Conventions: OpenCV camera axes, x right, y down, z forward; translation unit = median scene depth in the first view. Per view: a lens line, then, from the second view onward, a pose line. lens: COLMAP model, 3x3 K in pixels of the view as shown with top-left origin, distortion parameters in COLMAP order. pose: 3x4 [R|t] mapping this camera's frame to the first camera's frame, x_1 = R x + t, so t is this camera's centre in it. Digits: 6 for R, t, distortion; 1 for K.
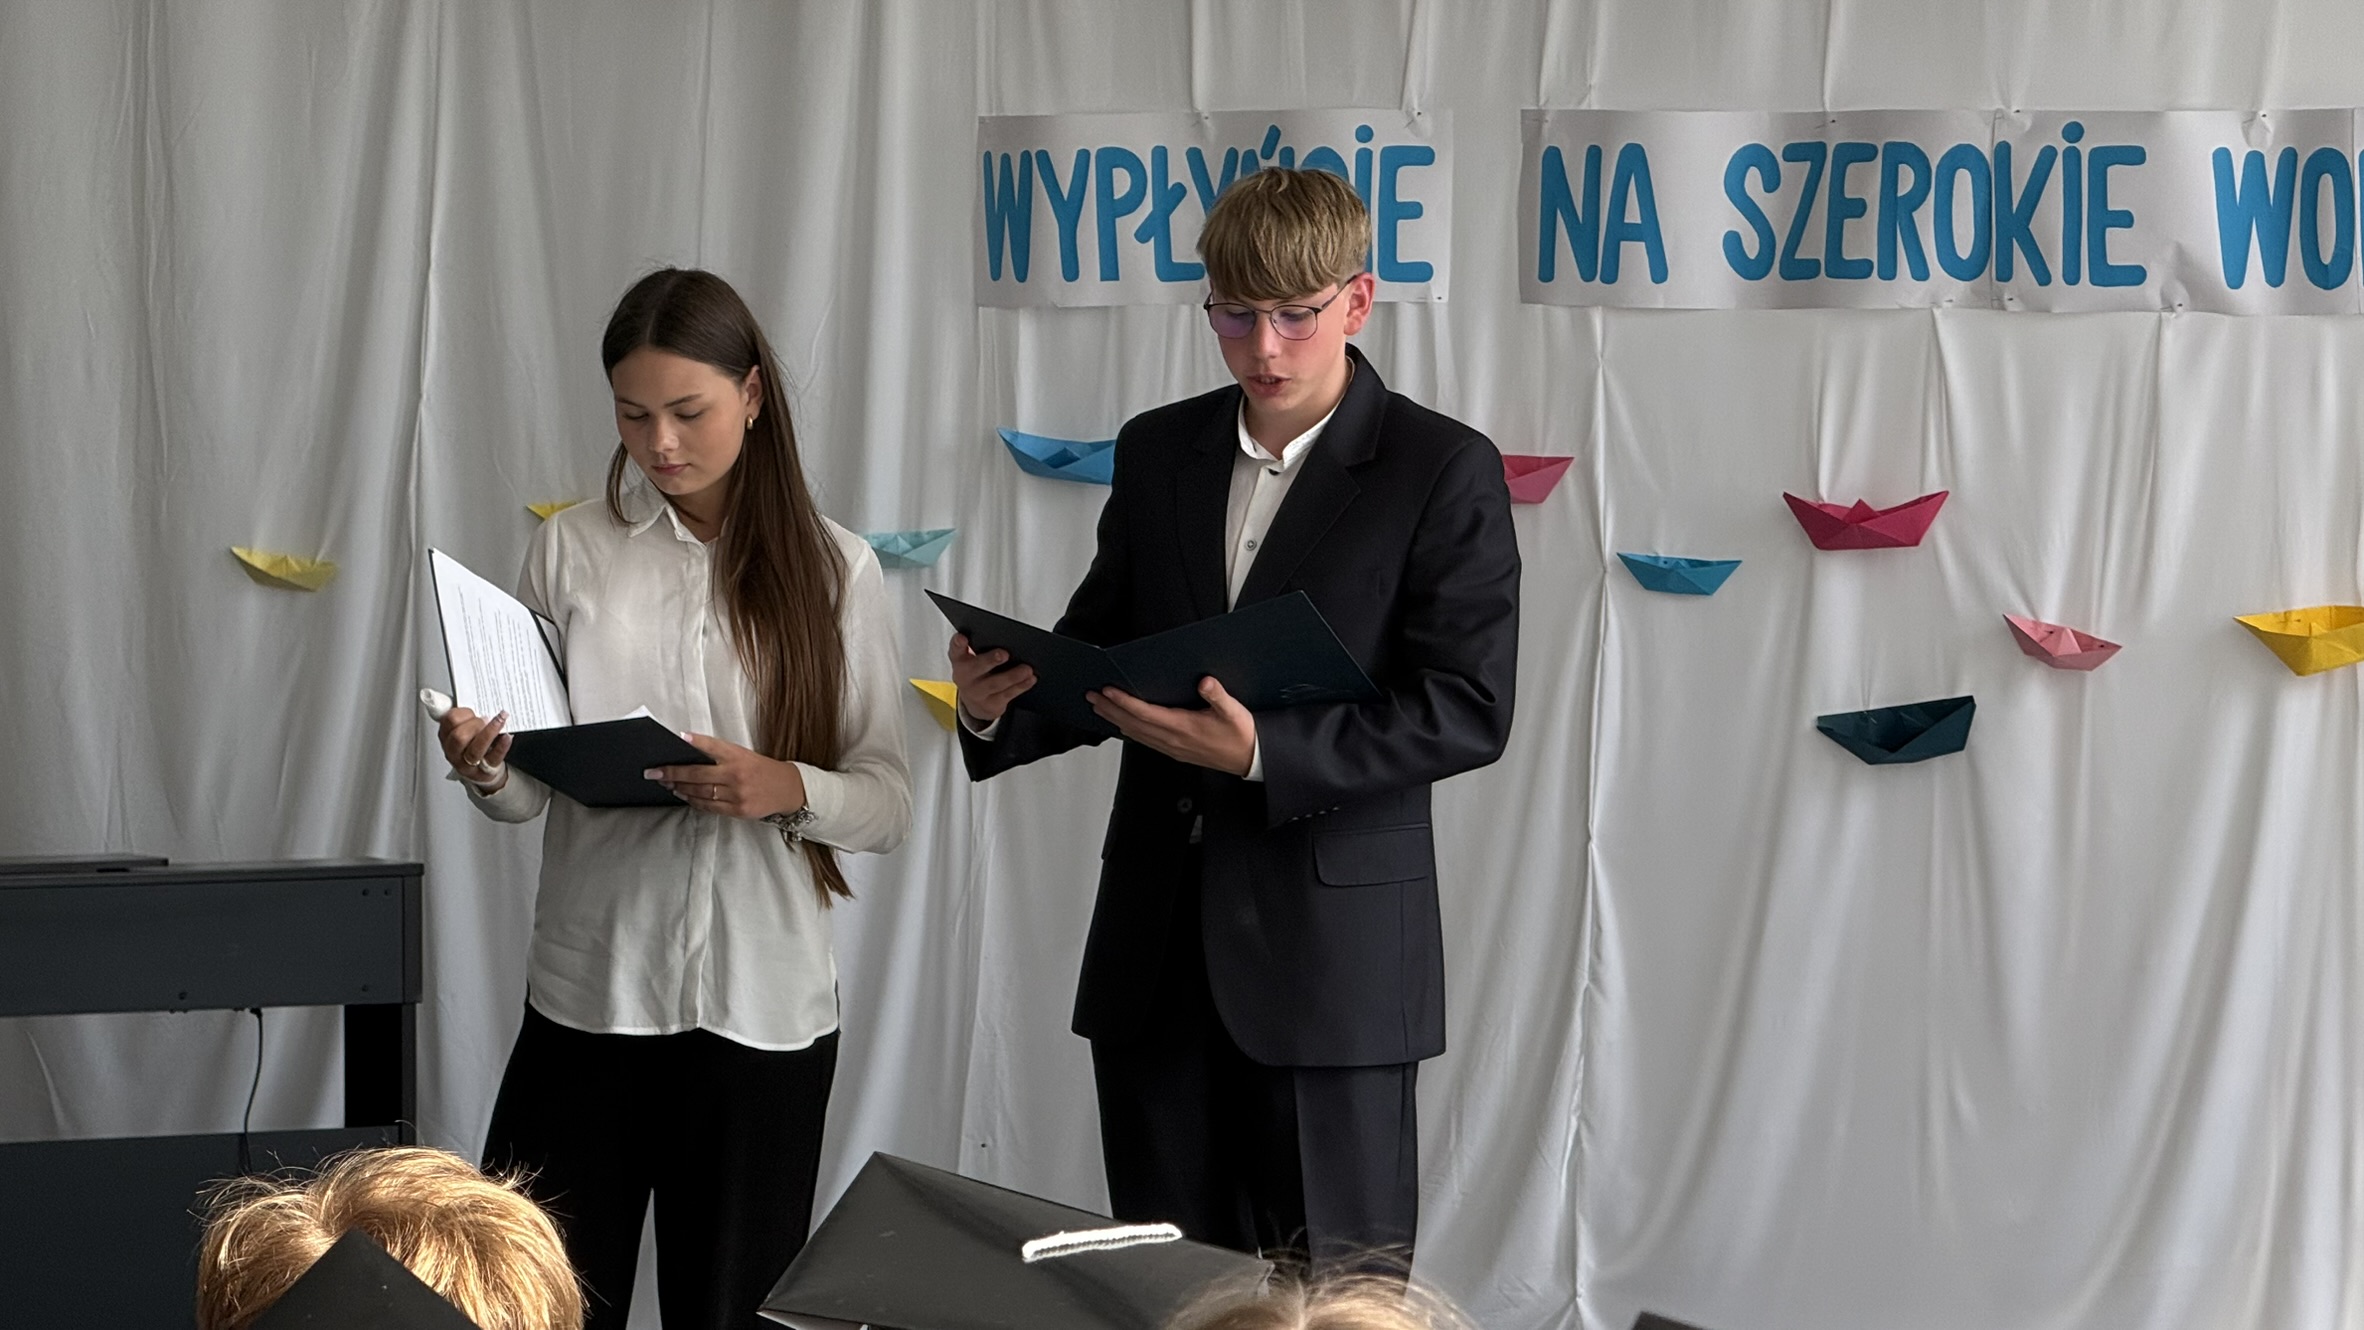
lens RADIAL K [[8365.8, 0, 1082.4], [0, 8365.8, 720.3], [0, 0, 1]] dist [0.171621, 0.000000]
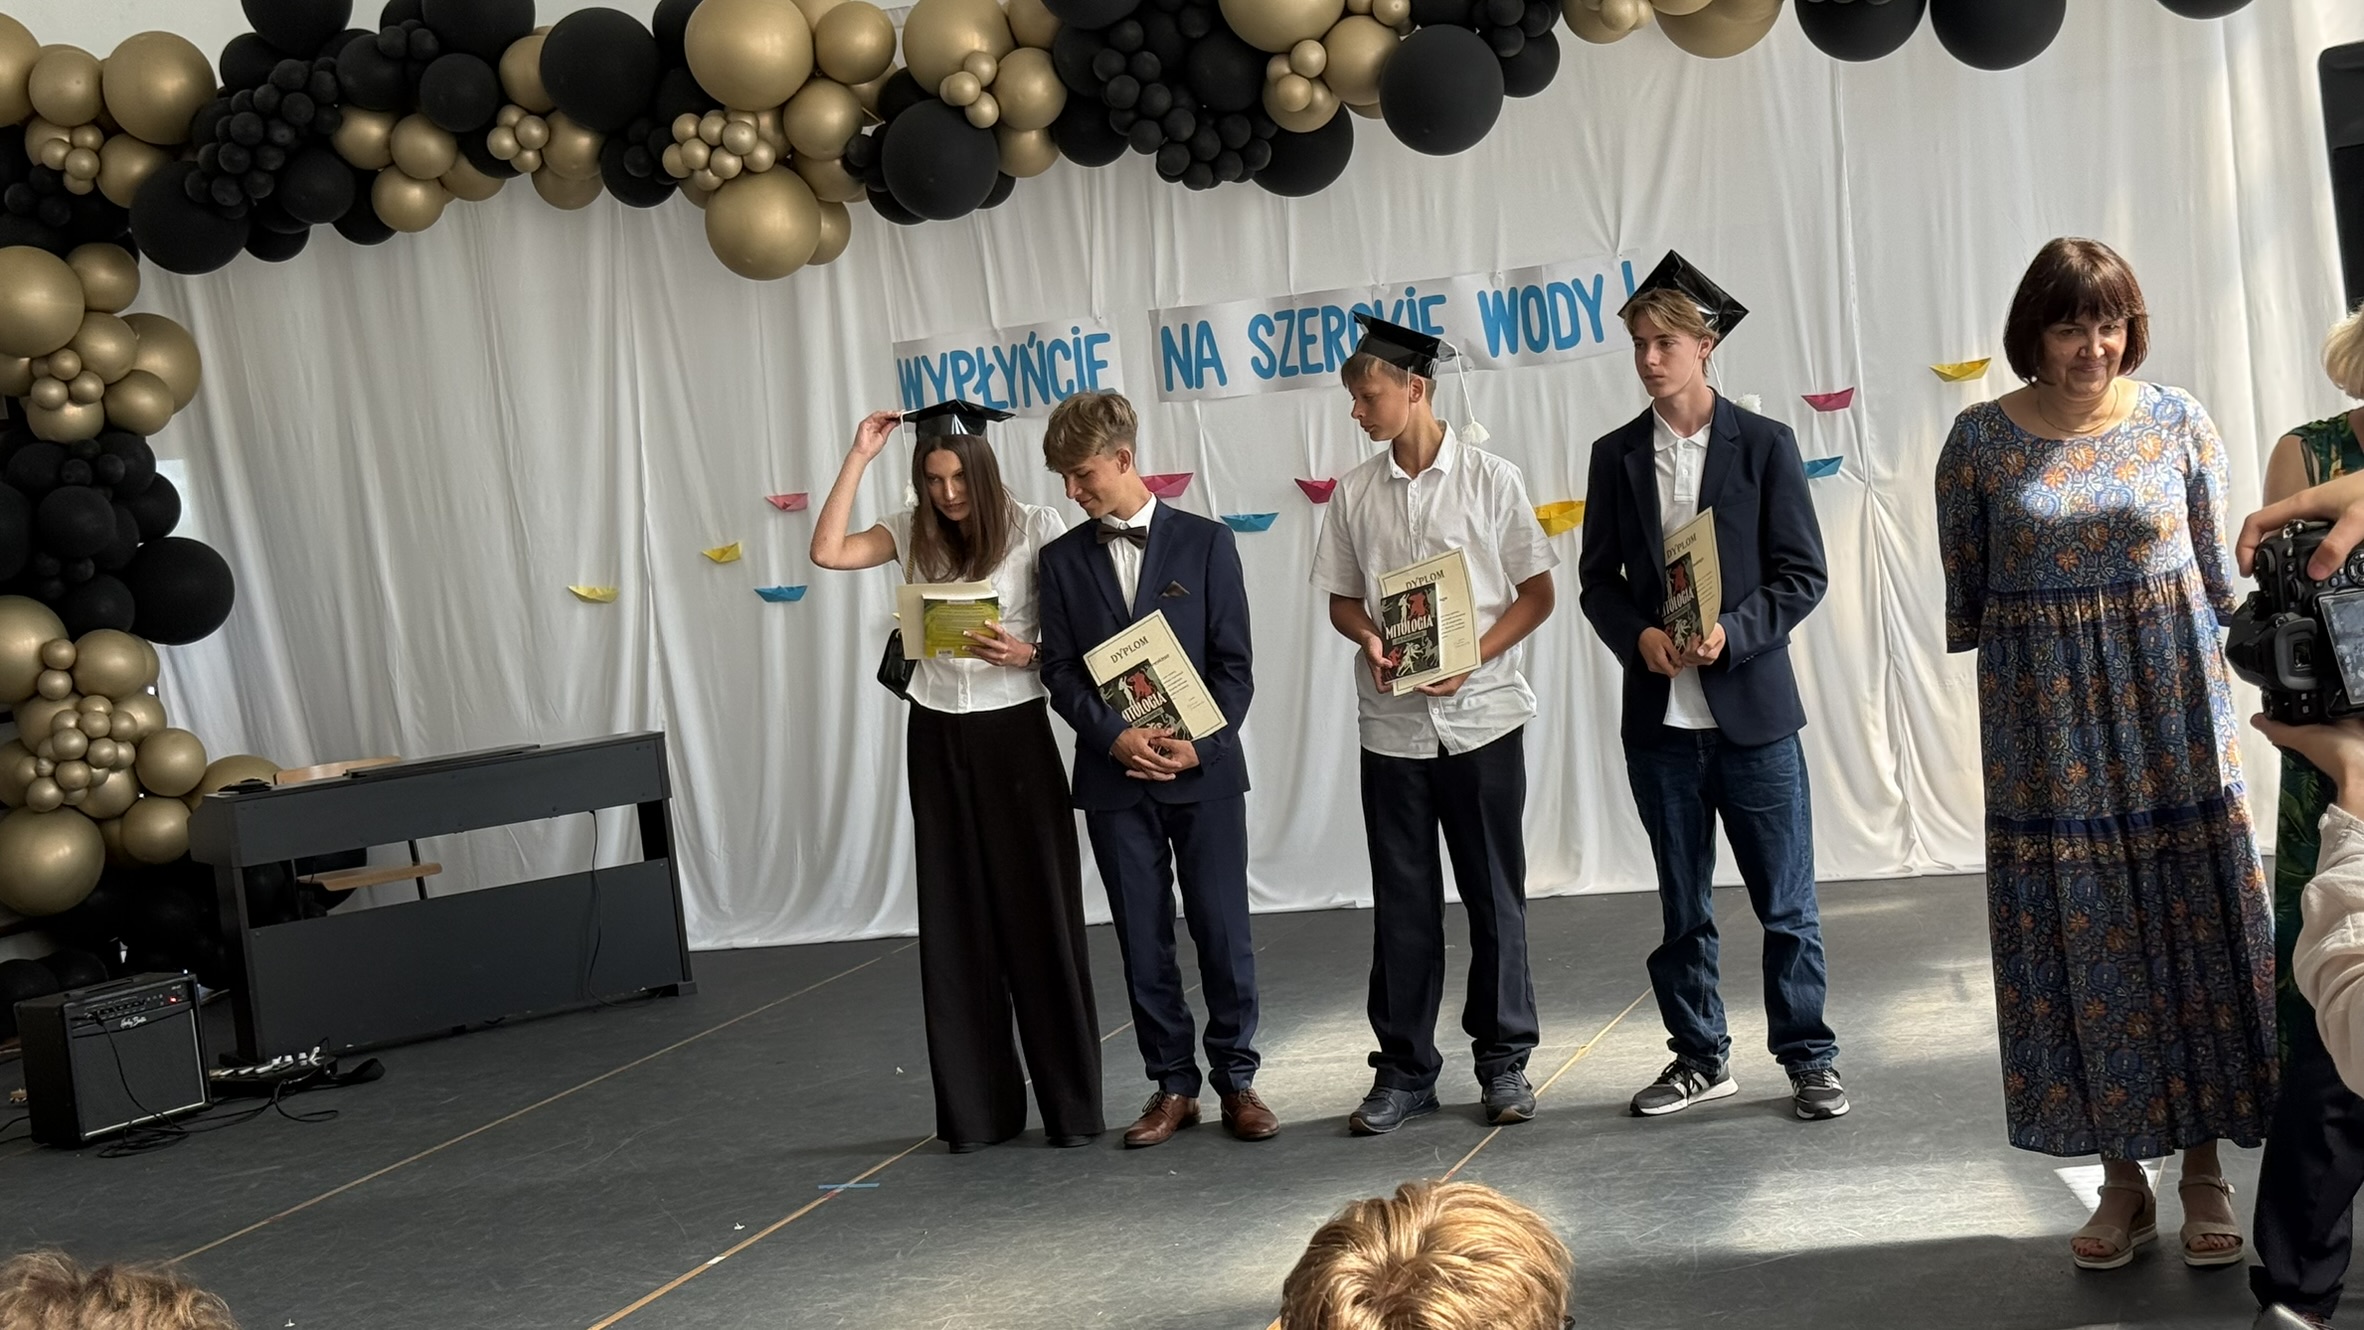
lens RADIAL K [[3507.3, 0, 1202.1], [0, 3507.3, 648.5], [0, 0, 1]] dist [0.220072, 0.000000]
pose [[0.991179, -0.119700, 0.056896, 0.005656], [0.118380, 0.992627, 0.026041, -0.010314], [-0.059593, -0.019076, 0.998040, 0.120779]]
